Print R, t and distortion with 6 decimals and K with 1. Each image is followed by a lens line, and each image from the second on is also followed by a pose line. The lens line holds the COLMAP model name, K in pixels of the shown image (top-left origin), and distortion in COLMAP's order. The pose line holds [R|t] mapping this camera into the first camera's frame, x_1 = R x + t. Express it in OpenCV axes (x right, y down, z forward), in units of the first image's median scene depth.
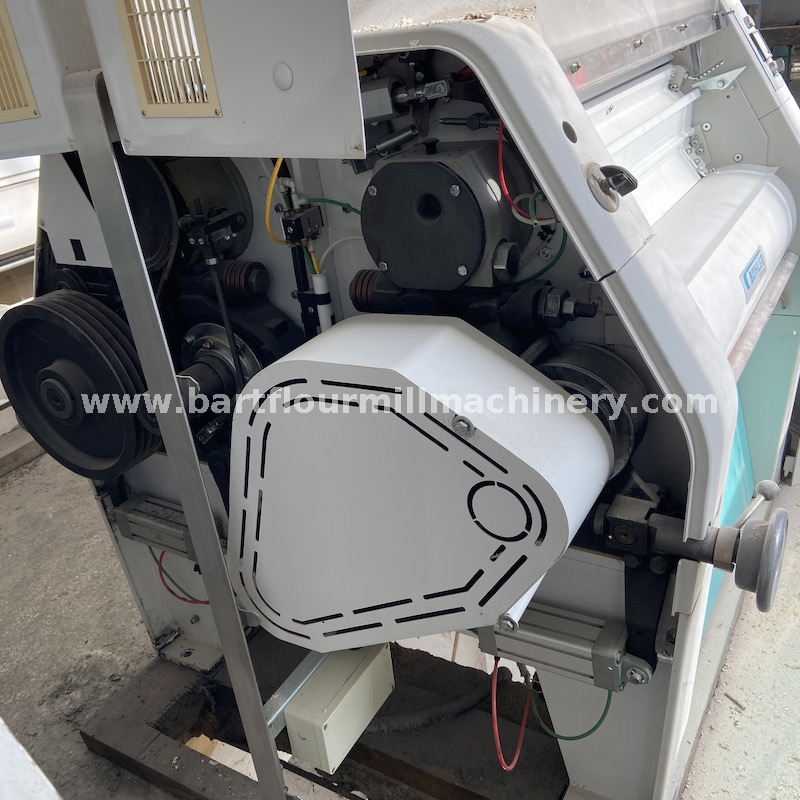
lens RADIAL K [[800.2, 0, 406.0], [0, 800.2, 405.8], [0, 0, 1]] dist [0.039678, 0.000000]
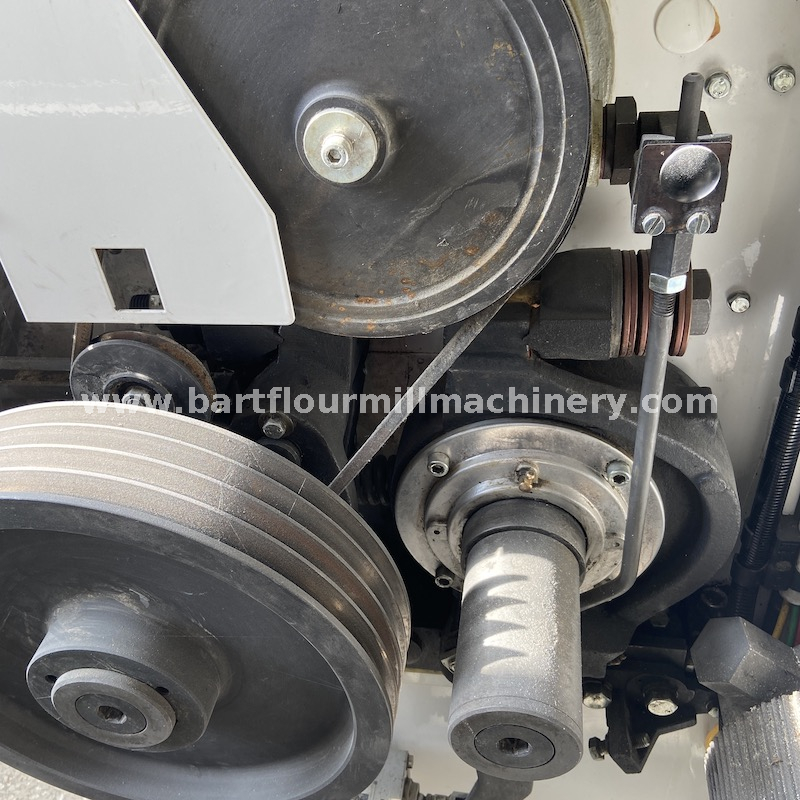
lens RADIAL K [[800.2, 0, 403.9], [0, 800.2, 401.9], [0, 0, 1]] dist [0.039678, 0.000000]
pose [[0.938414, -0.190870, 0.288008, -0.519835], [0.139270, 0.971806, 0.190257, -0.246267], [-0.316202, -0.138429, 0.938538, 0.862458]]
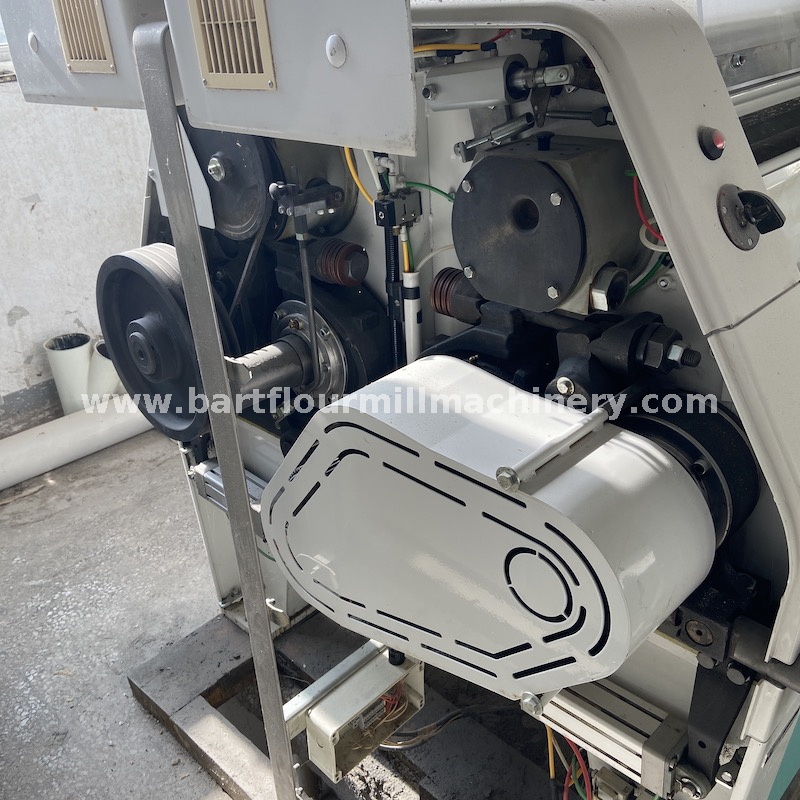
lens RADIAL K [[800.2, 0, 394.1], [0, 800.2, 393.7], [0, 0, 1]] dist [0.039678, 0.000000]
pose [[0.965336, 0.169174, -0.198762, 0.093373], [-0.161981, 0.985421, 0.052027, -0.077790], [0.204666, -0.018028, 0.978666, 0.126158]]
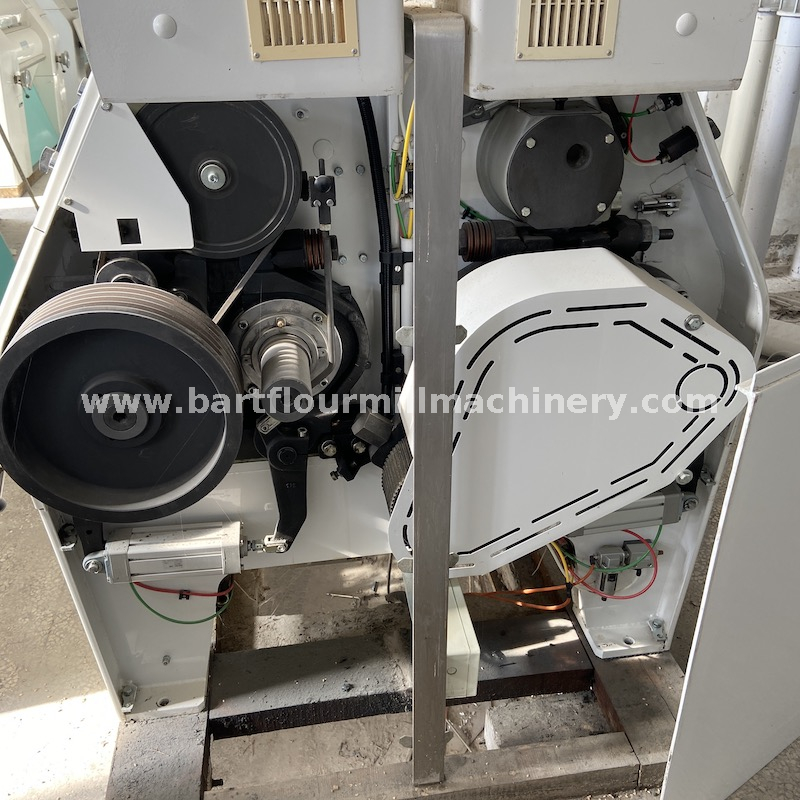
lens RADIAL K [[800.2, 0, 397.6], [0, 800.2, 394.5], [0, 0, 1]] dist [0.039678, 0.000000]
pose [[0.769150, -0.200463, 0.606814, -0.936462], [0.202200, 0.977085, 0.066490, -0.036268], [-0.606238, 0.071557, 0.792058, 0.242214]]
